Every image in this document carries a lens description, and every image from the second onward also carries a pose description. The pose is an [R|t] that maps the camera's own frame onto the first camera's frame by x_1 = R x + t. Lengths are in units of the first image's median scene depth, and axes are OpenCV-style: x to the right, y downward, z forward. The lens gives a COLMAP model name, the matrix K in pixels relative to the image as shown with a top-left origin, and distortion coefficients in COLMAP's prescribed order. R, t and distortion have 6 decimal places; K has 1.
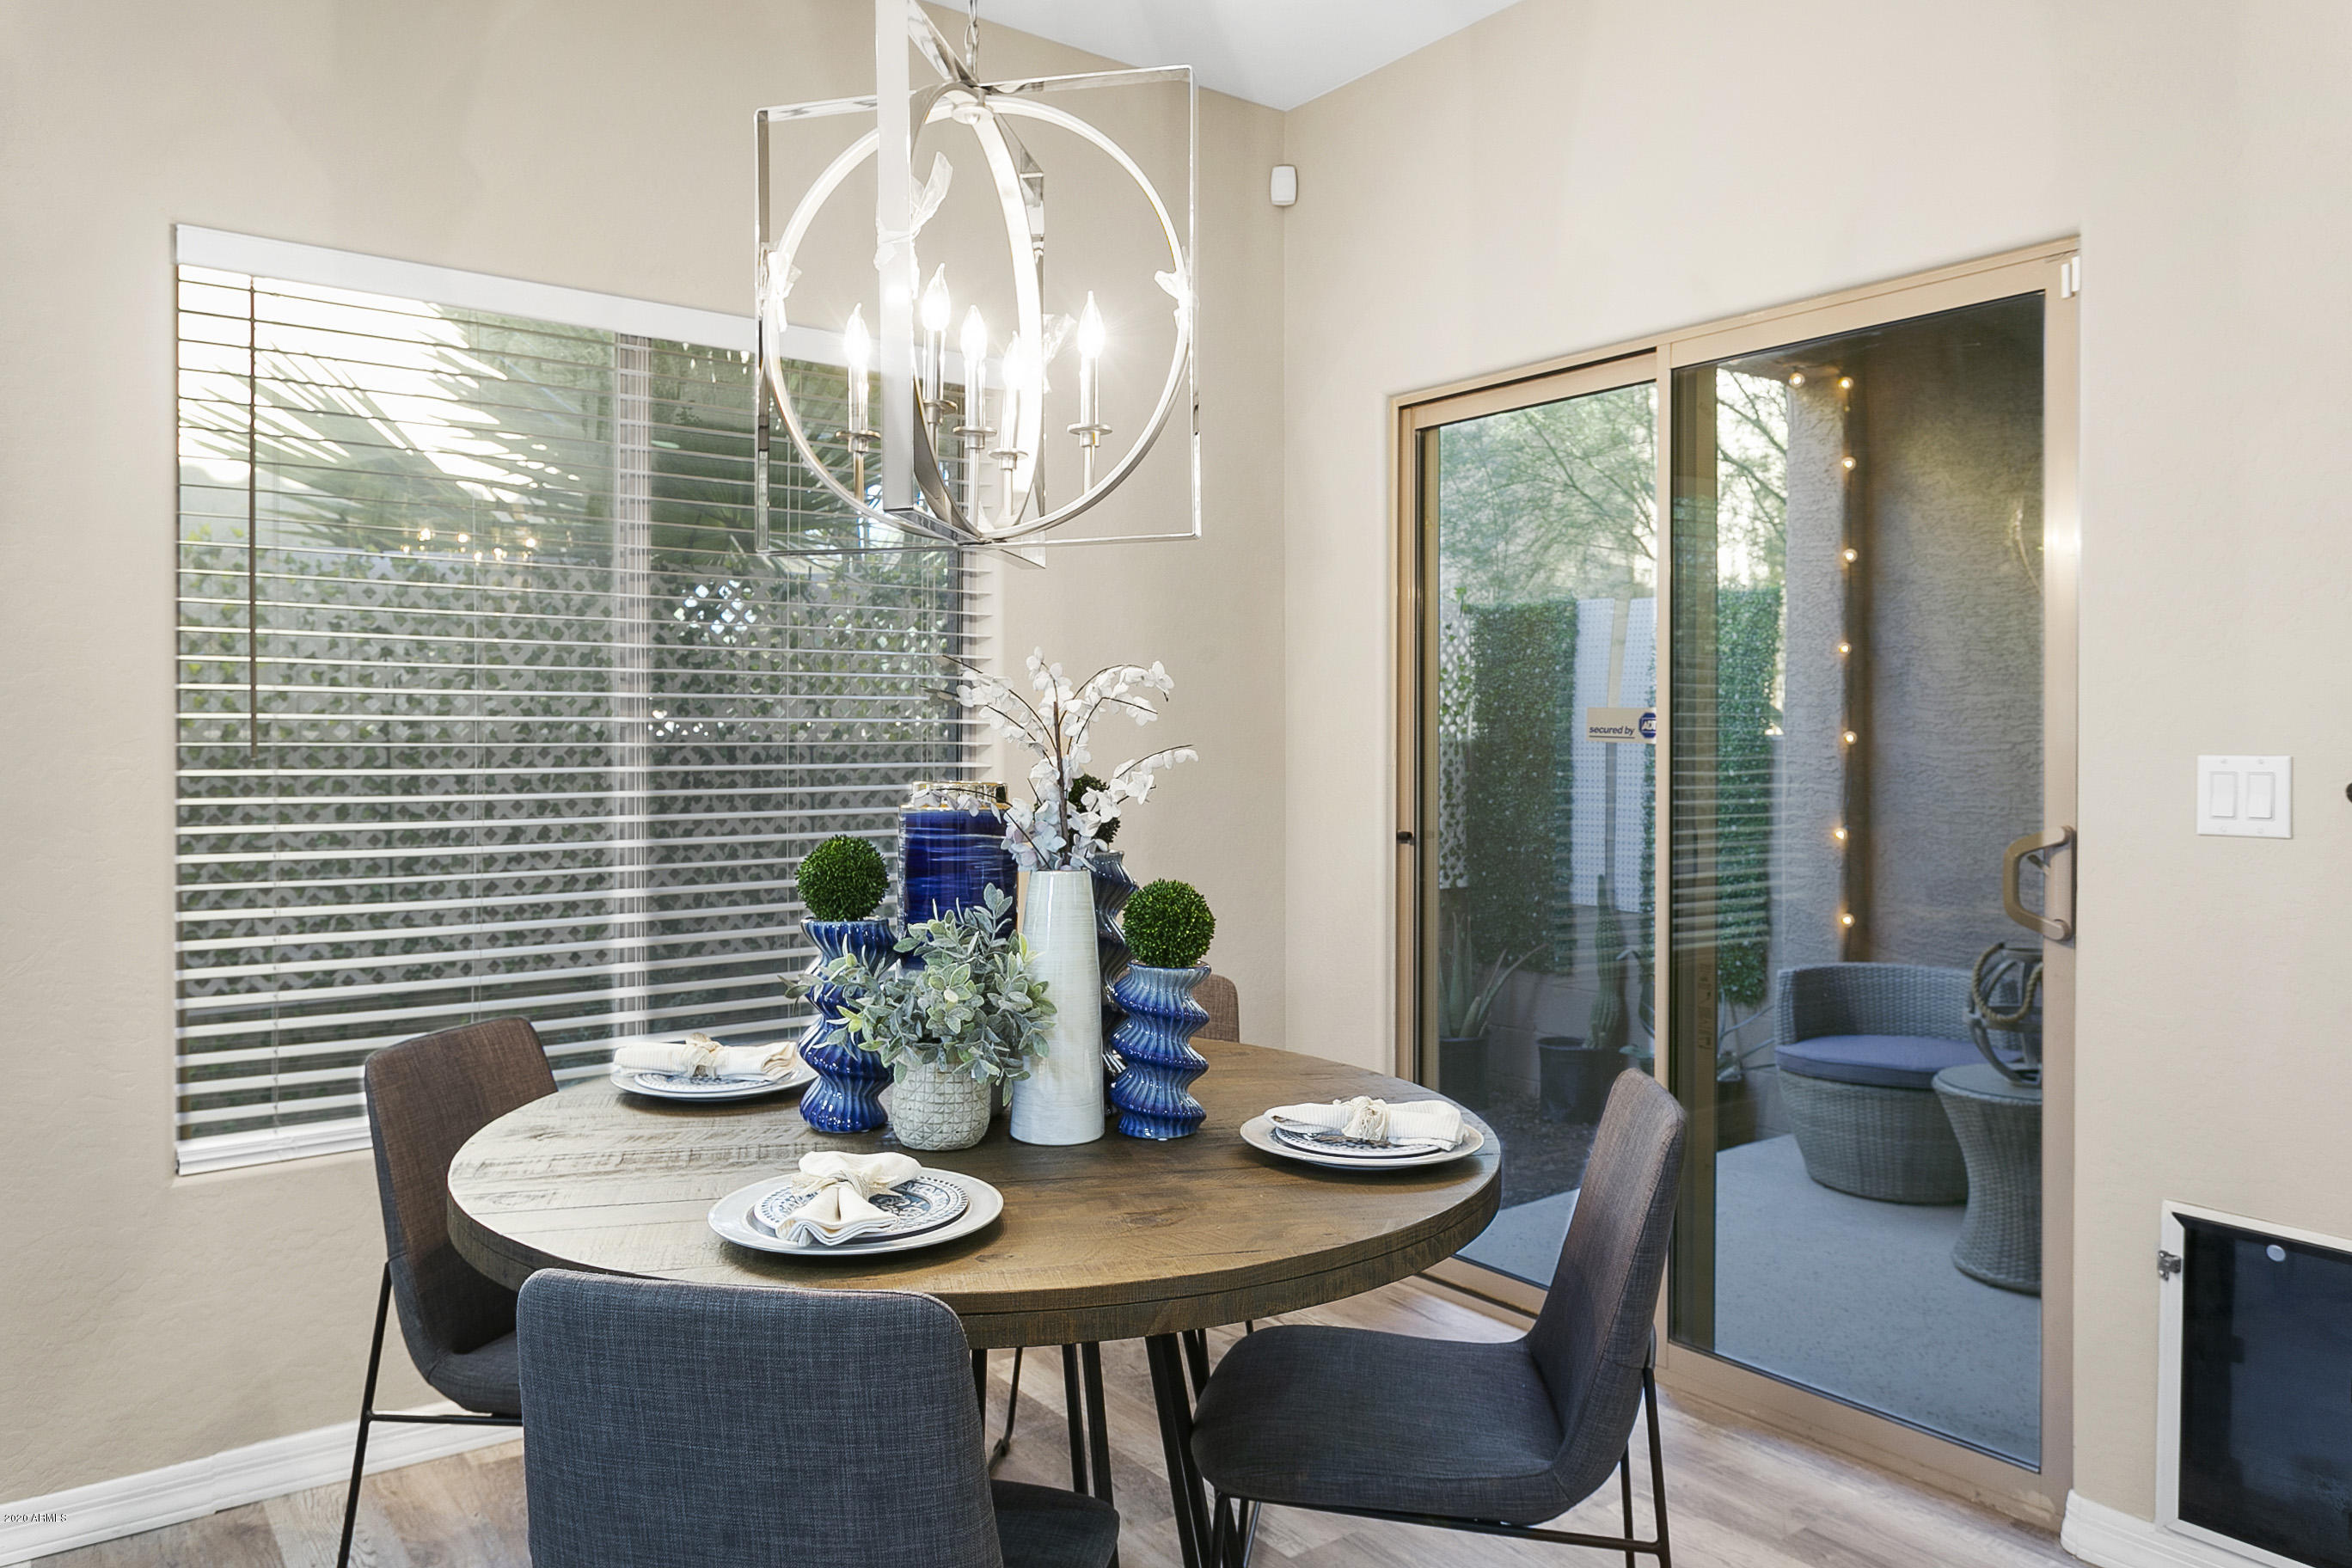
lens RADIAL K [[1664.9, 0, 1154.6], [0, 1664.9, 744.0], [0, 0, 1]] dist [0.002071, 0.006042]
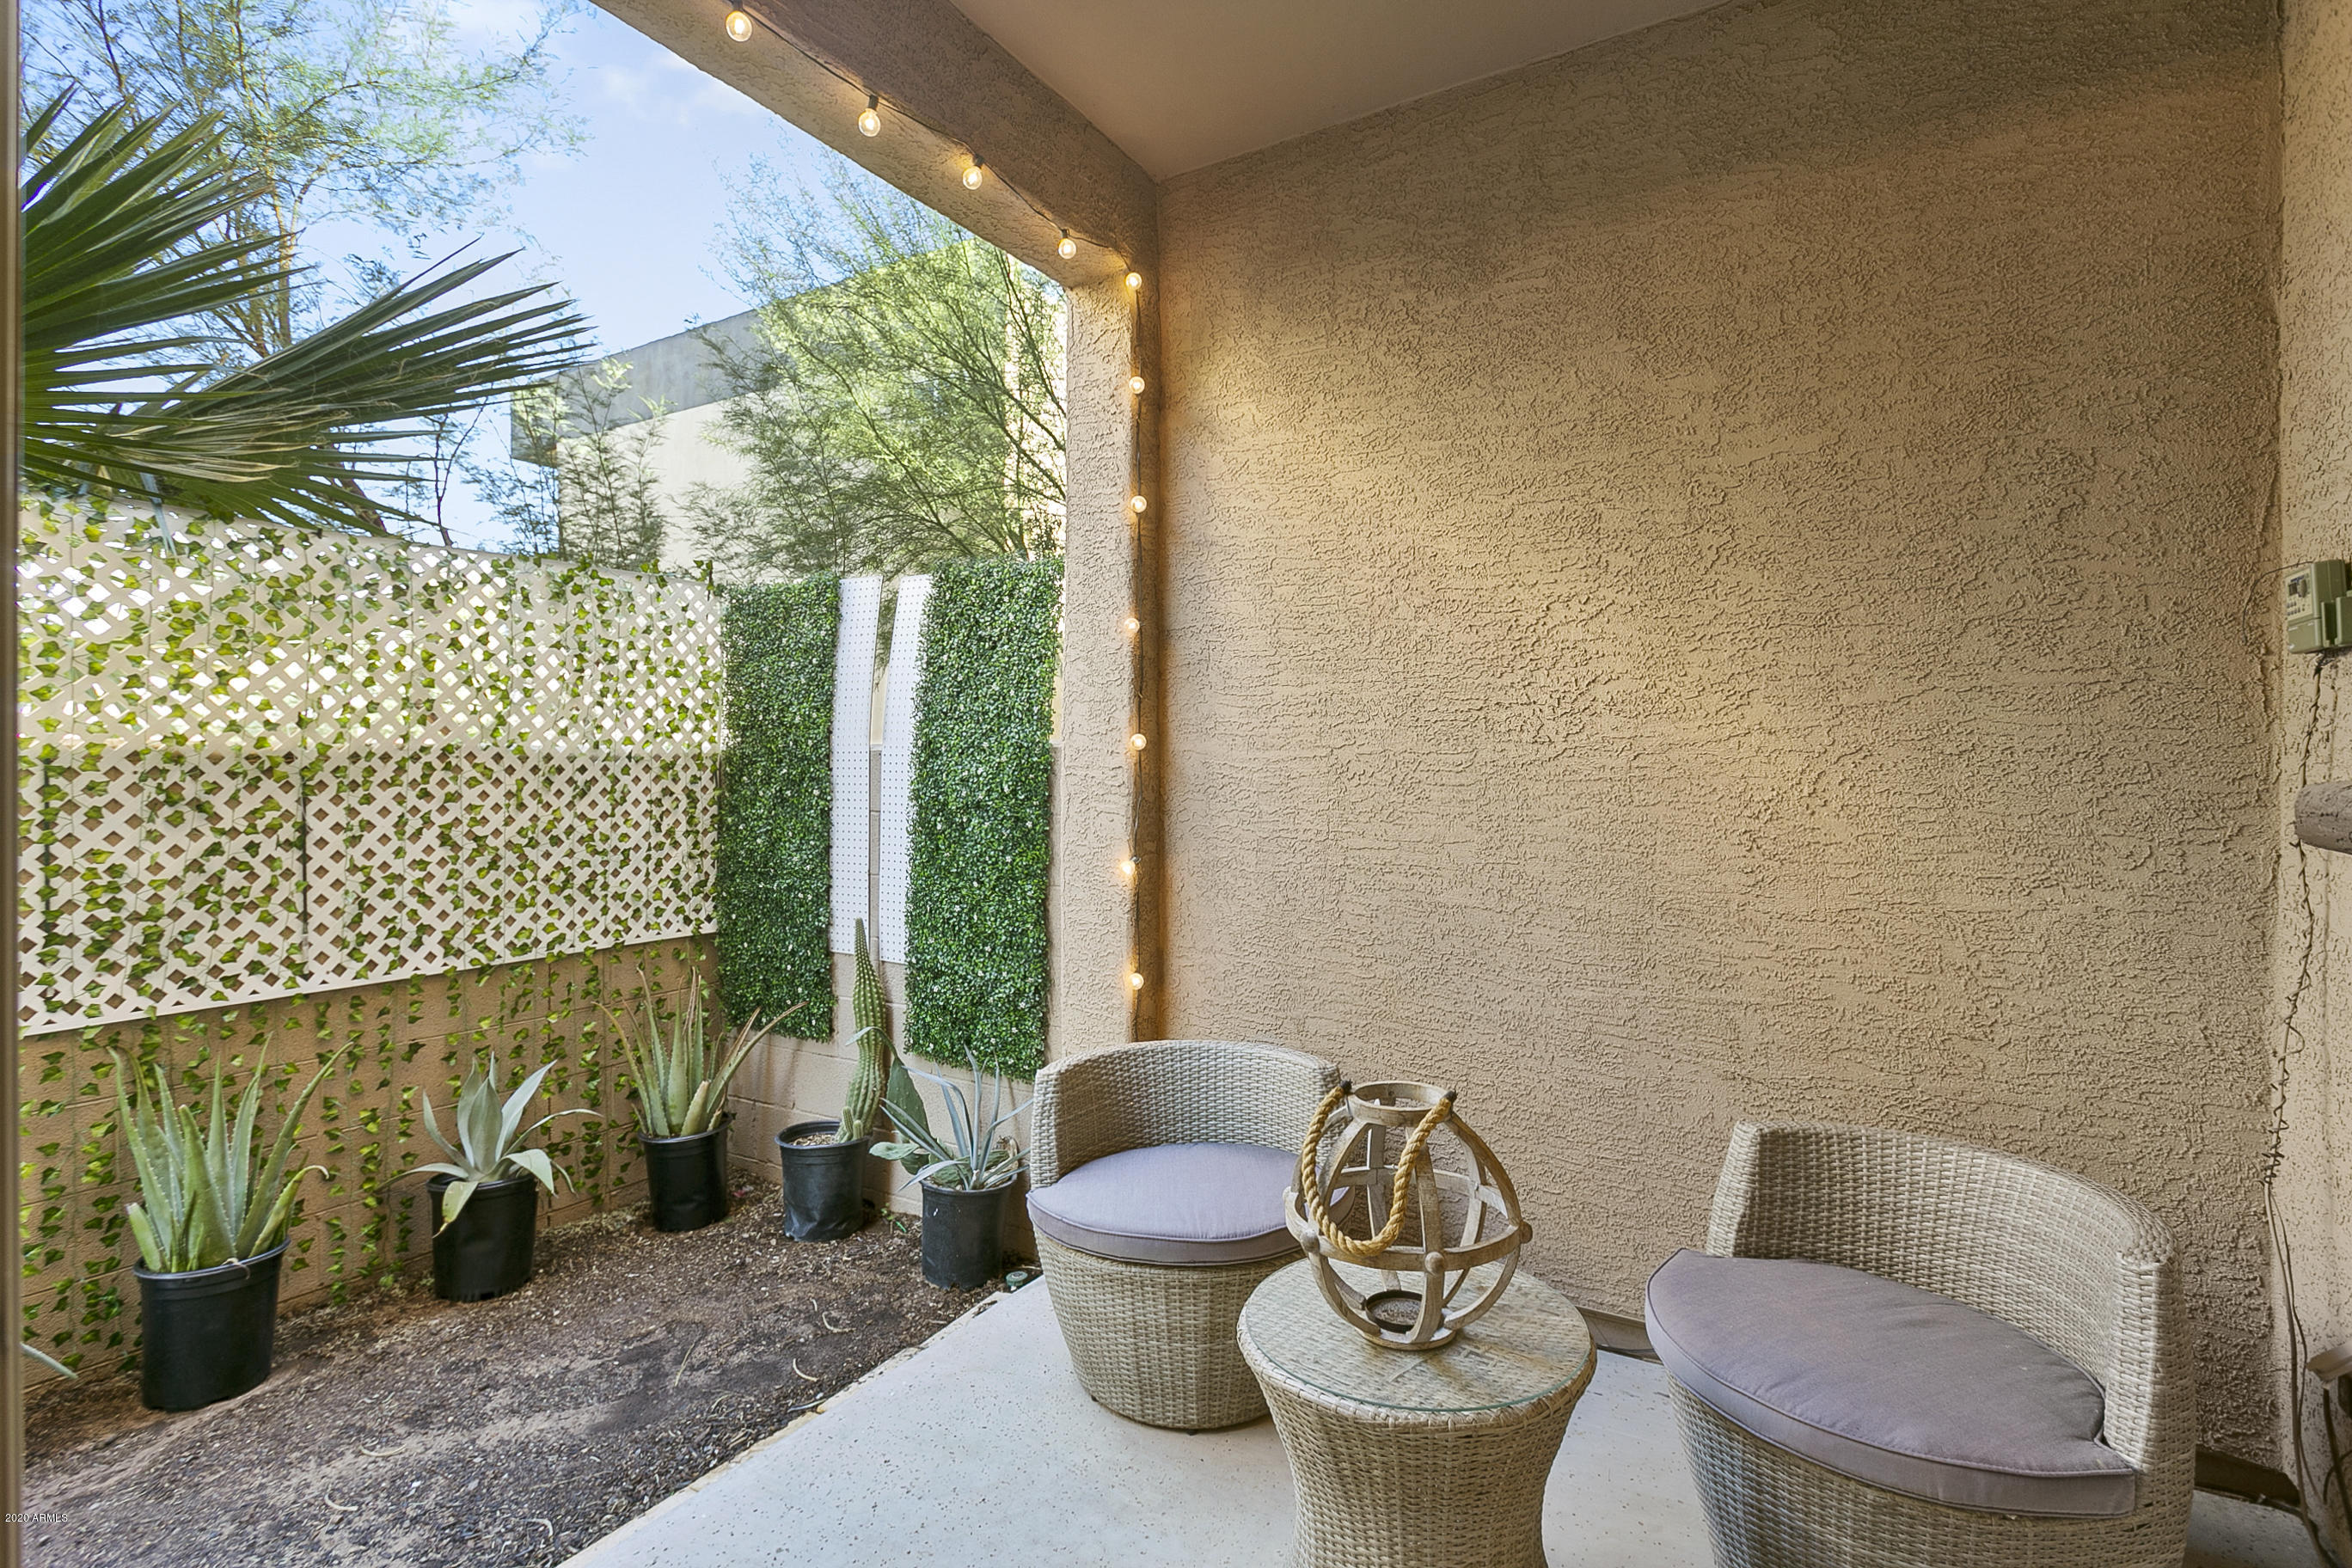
lens RADIAL K [[1188.6, 0, 1180.8], [0, 1188.6, 770.9], [0, 0, 1]] dist [0.002821, 0.000643]
pose [[0.924465, -0.001350, 0.381265, 0.259485], [0.001251, 0.999999, 0.000507, 0.010720], [-0.381266, 0.000008, 0.924465, 0.557803]]
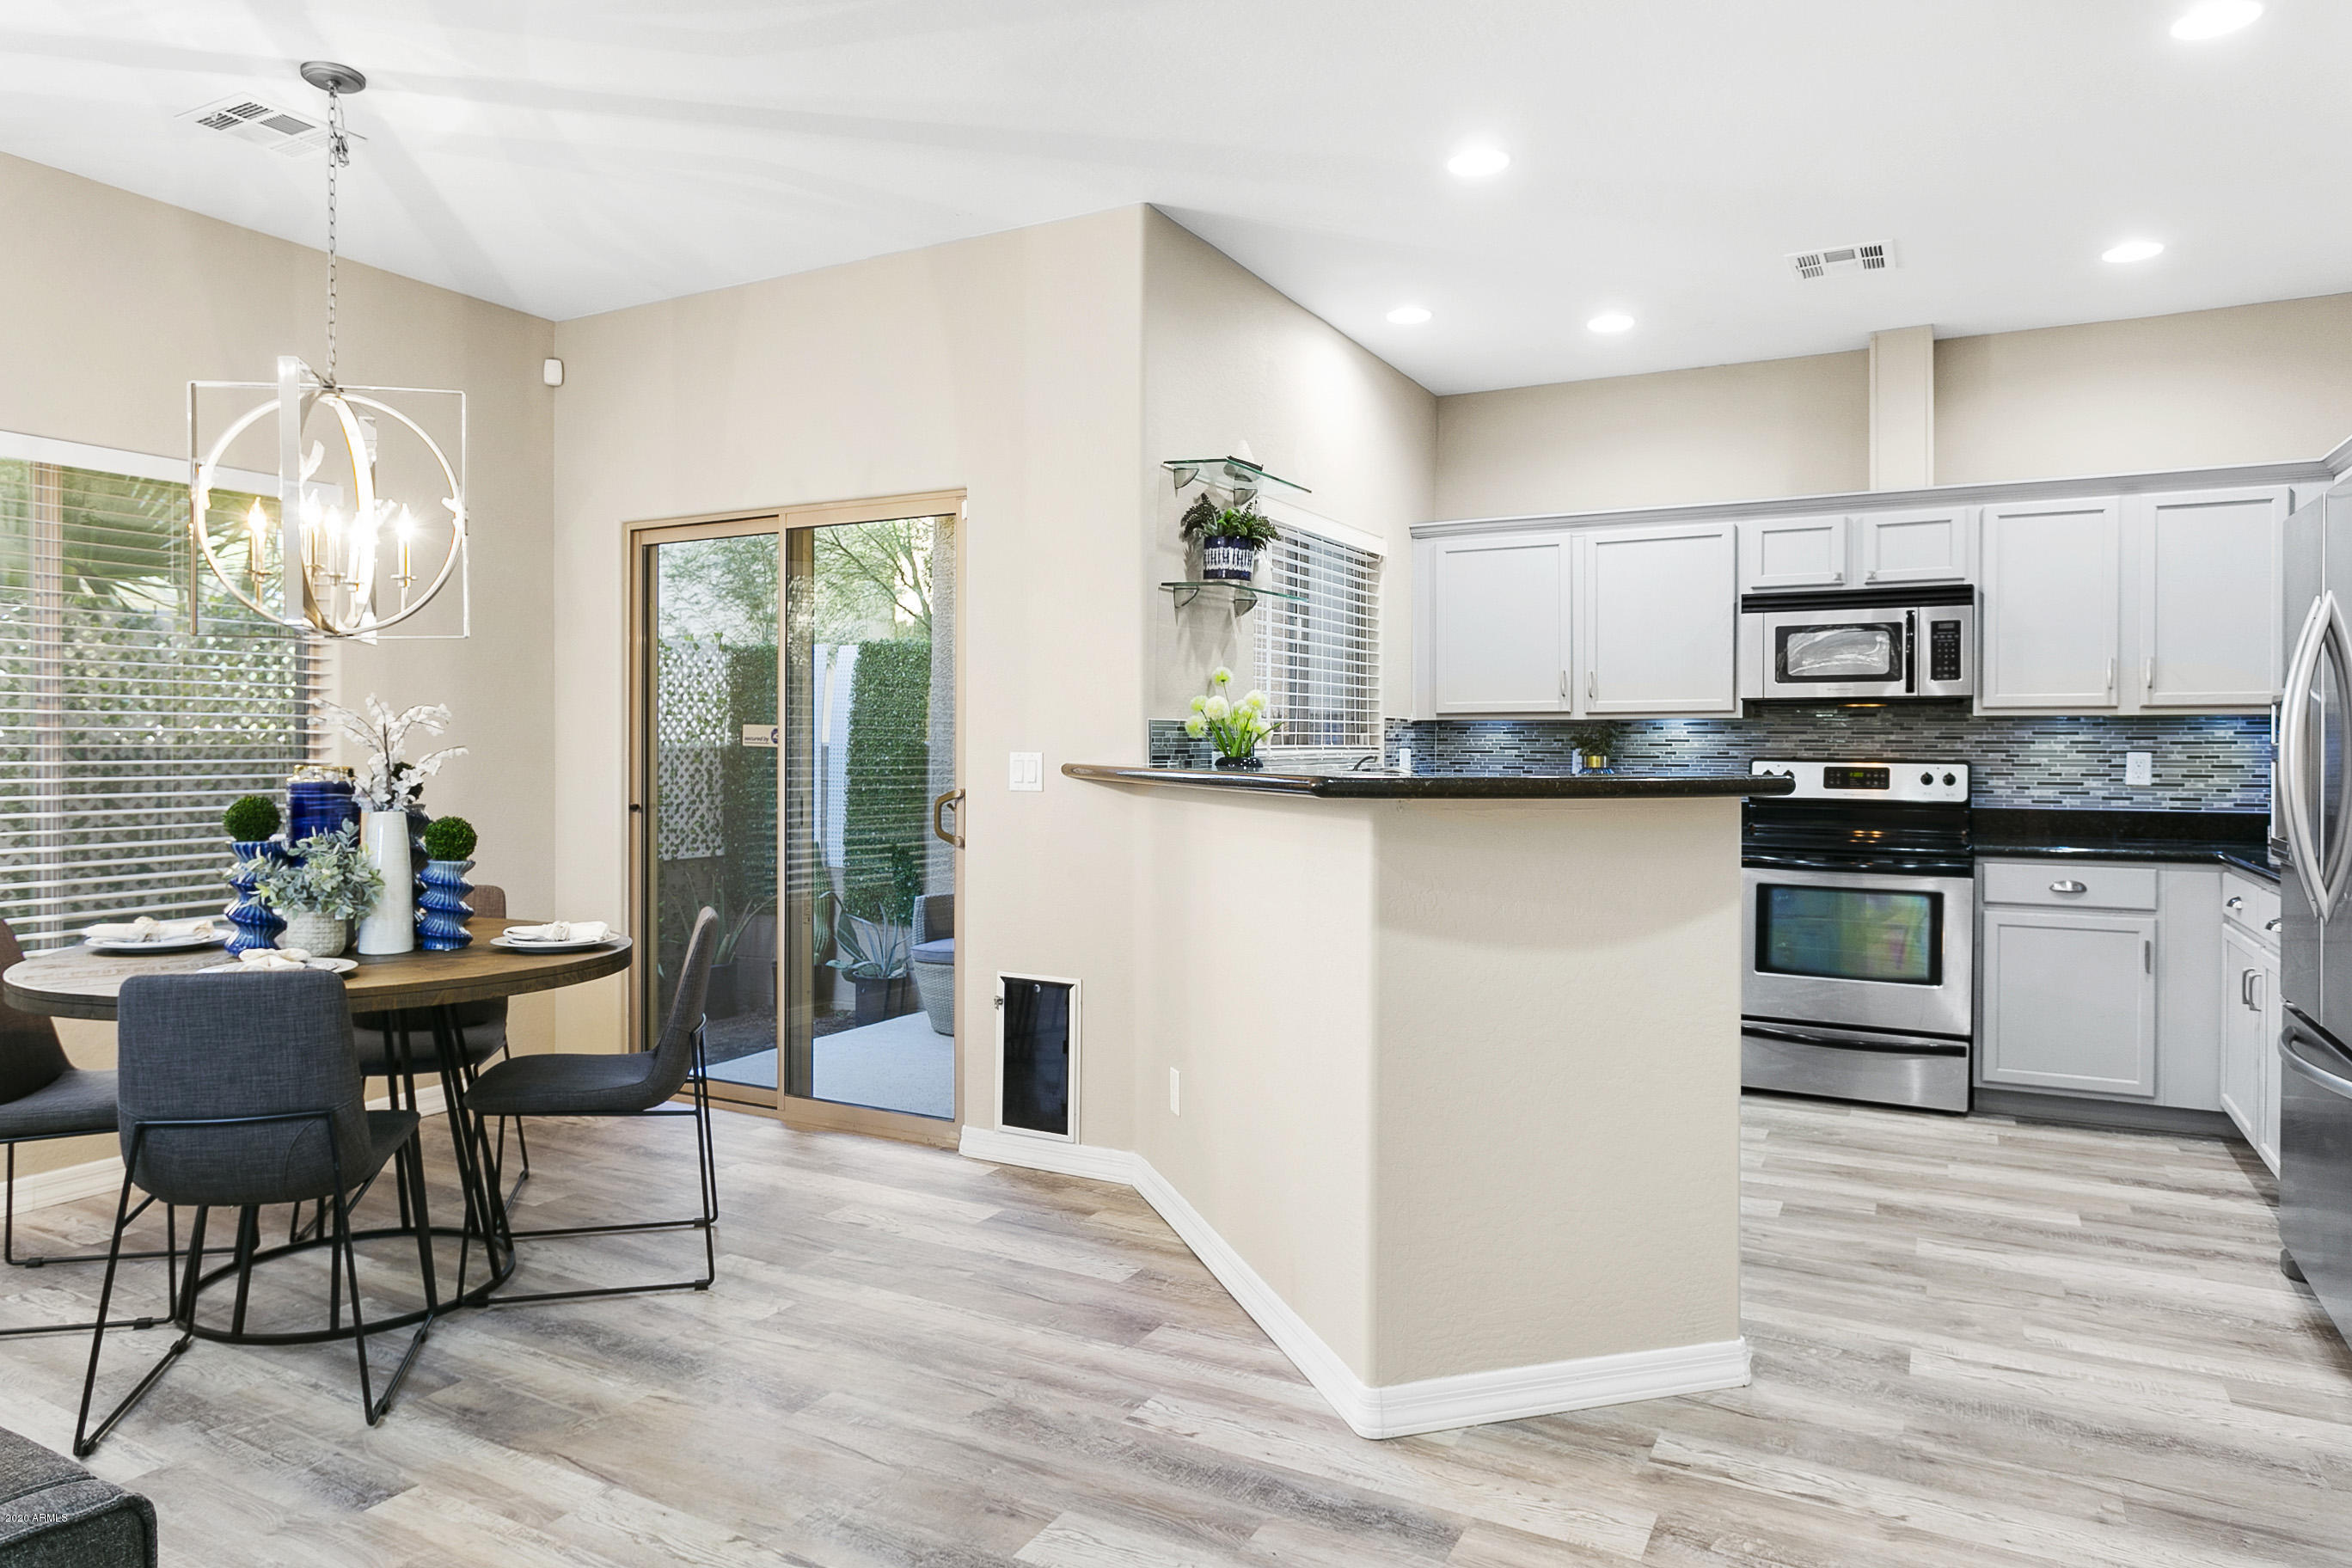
lens RADIAL K [[1489.3, 0, 1166.4], [0, 1489.3, 758.7], [0, 0, 1]] dist [0.002797, 0.004190]
pose [[0.909034, -0.001789, 0.416718, 0.016537], [-0.000500, 0.999985, 0.005385, 0.002196], [-0.416722, -0.005103, 0.909020, -0.355844]]
